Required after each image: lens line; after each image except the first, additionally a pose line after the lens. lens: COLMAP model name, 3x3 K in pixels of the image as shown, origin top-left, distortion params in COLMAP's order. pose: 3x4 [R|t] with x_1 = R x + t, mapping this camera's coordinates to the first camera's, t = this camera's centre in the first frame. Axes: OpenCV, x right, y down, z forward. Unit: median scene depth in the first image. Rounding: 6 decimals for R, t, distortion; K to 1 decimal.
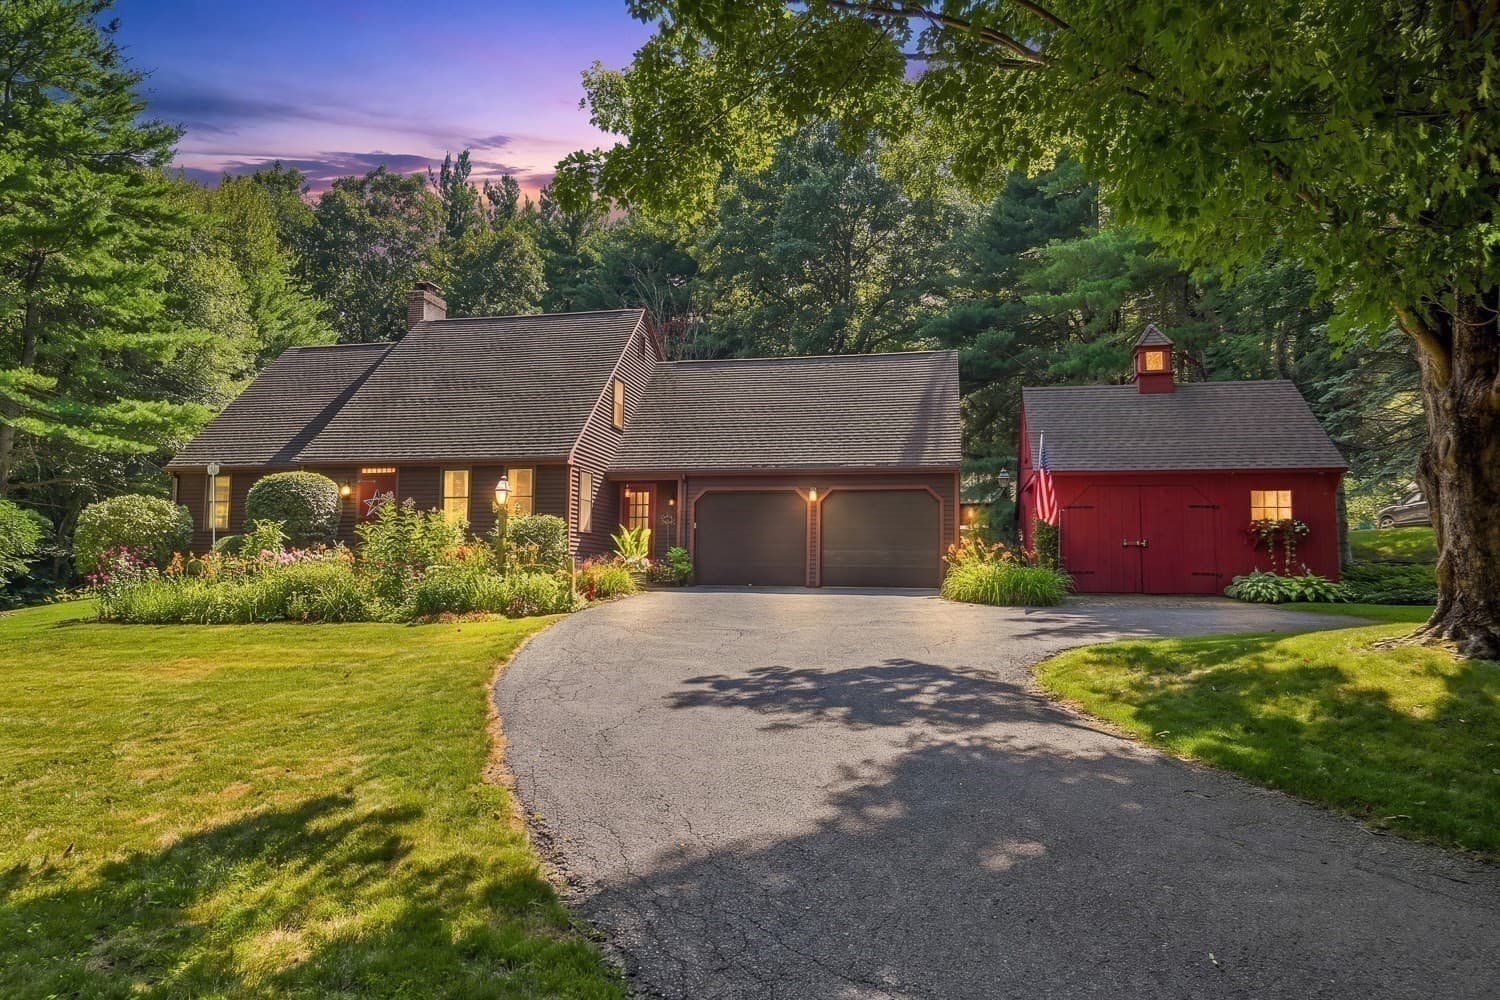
lens RADIAL K [[909.8, 0, 750.0], [0, 909.8, 500.0], [0, 0, 1]] dist [-0.002031, -0.000589]
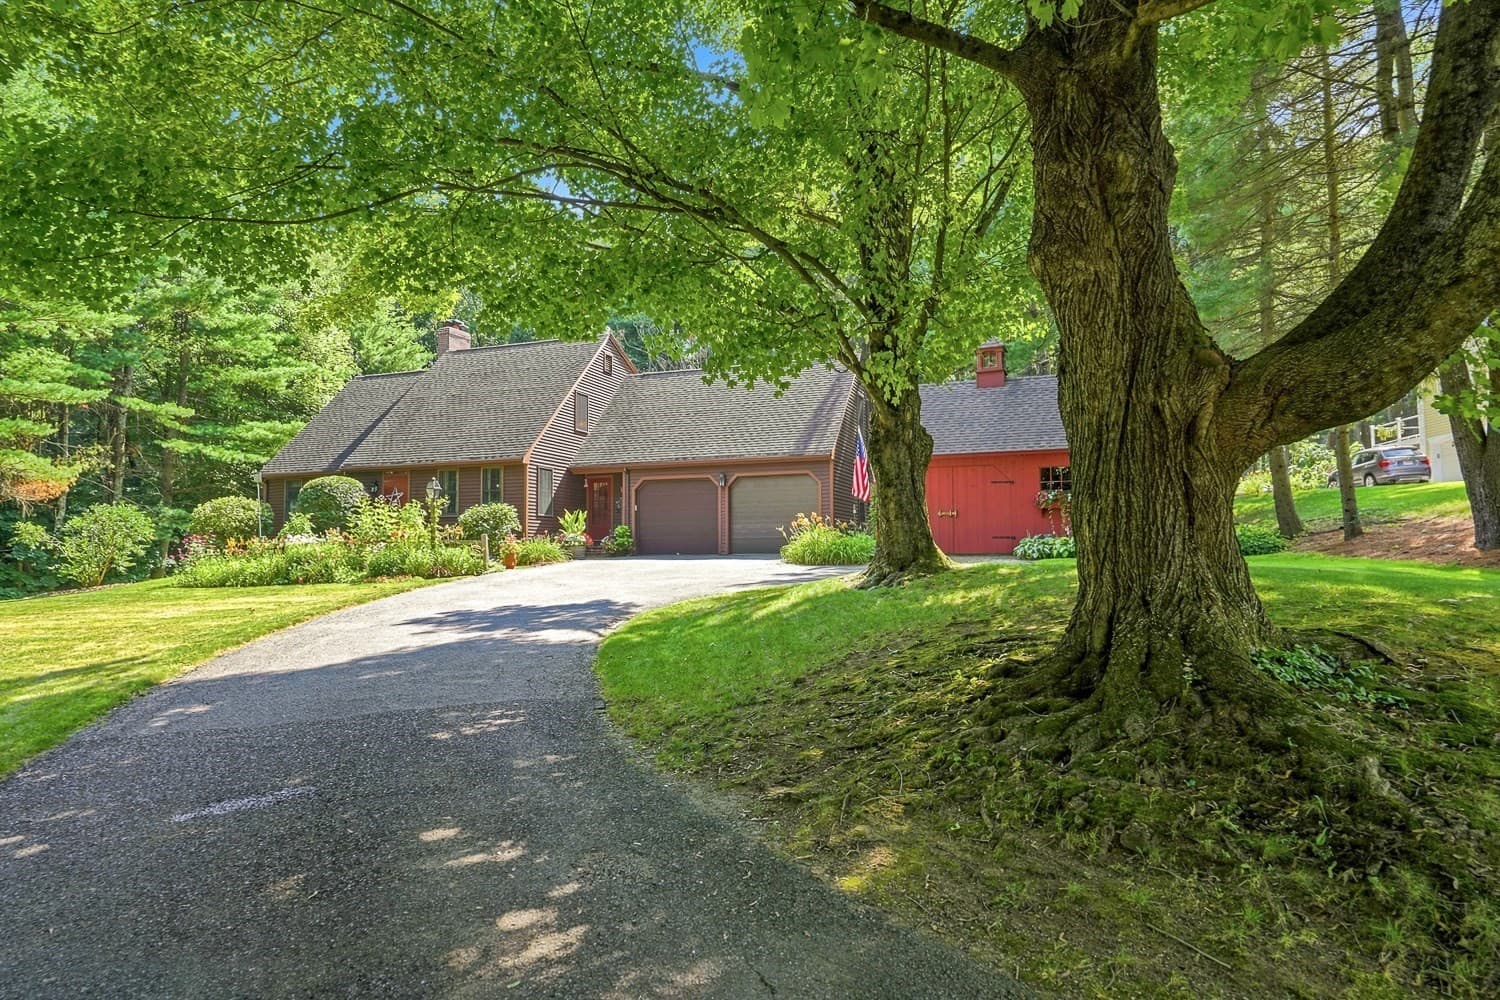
lens RADIAL K [[871.2, 0, 750.0], [0, 871.2, 500.0], [0, 0, 1]] dist [-0.001086, -0.000123]
pose [[0.986921, -0.027914, -0.158770, 0.233568], [0.031742, 0.999262, 0.021622, -0.003047], [0.158049, -0.026379, 0.987079, -0.129290]]
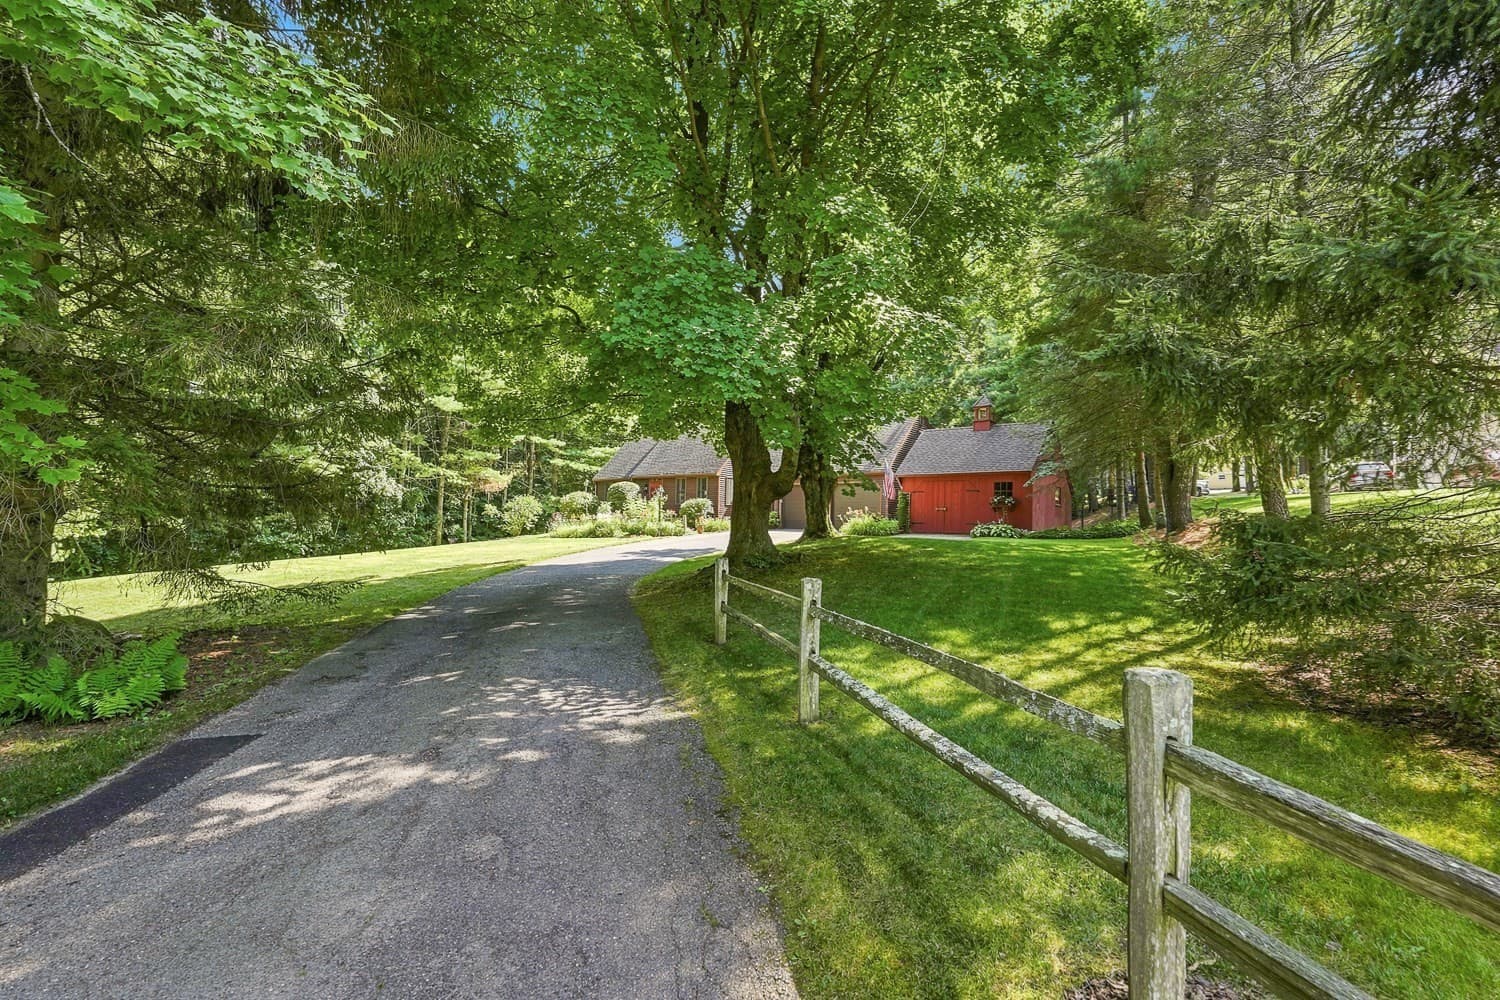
lens RADIAL K [[683.0, 0, 750.0], [0, 683.0, 500.0], [0, 0, 1]] dist [-0.000058, 0.000014]
pose [[0.882315, -0.010263, -0.470547, 0.521736], [0.028273, 0.999112, 0.031224, -0.022383], [0.469809, -0.040854, 0.881822, -0.377565]]
